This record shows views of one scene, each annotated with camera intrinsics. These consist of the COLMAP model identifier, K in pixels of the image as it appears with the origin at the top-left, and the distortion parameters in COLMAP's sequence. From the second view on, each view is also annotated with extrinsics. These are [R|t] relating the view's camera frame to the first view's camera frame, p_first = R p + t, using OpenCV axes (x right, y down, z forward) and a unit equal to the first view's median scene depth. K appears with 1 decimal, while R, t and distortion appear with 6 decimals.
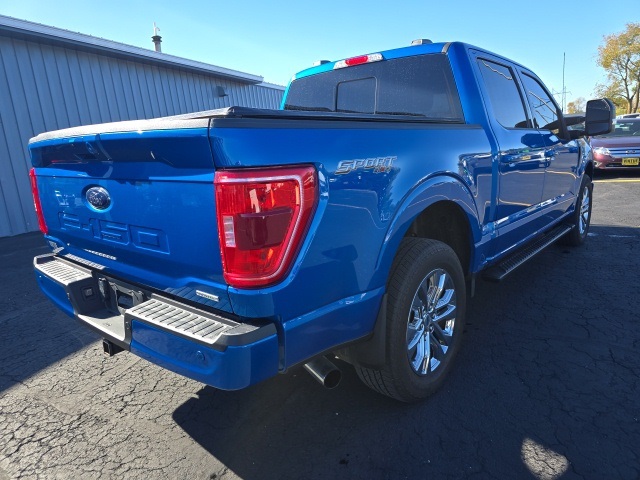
lens RADIAL K [[431.0, 0, 320.0], [0, 431.0, 240.0], [0, 0, 1]] dist [0.010247, -0.002025]
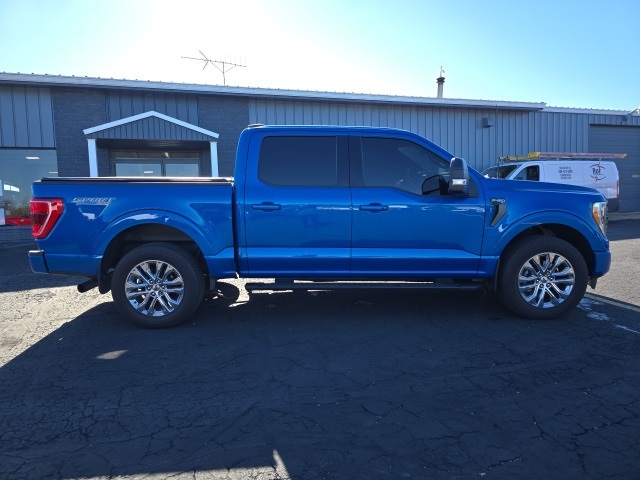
lens RADIAL K [[431.0, 0, 320.0], [0, 431.0, 240.0], [0, 0, 1]] dist [0.010247, -0.002025]
pose [[0.678843, 0.147440, -0.719329, 1.915511], [-0.180507, 0.983080, 0.031153, -0.184597], [0.711751, 0.108696, 0.693971, 0.190729]]
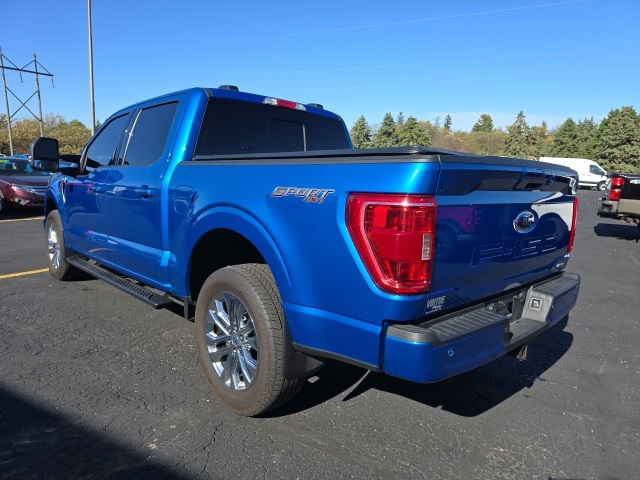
lens RADIAL K [[431.0, 0, 320.0], [0, 431.0, 240.0], [0, 0, 1]] dist [0.010247, -0.002025]
pose [[0.092158, -0.083047, 0.992275, -1.373977], [0.173181, 0.982665, 0.066159, -0.172584], [-0.980569, 0.165746, 0.104943, 1.133293]]
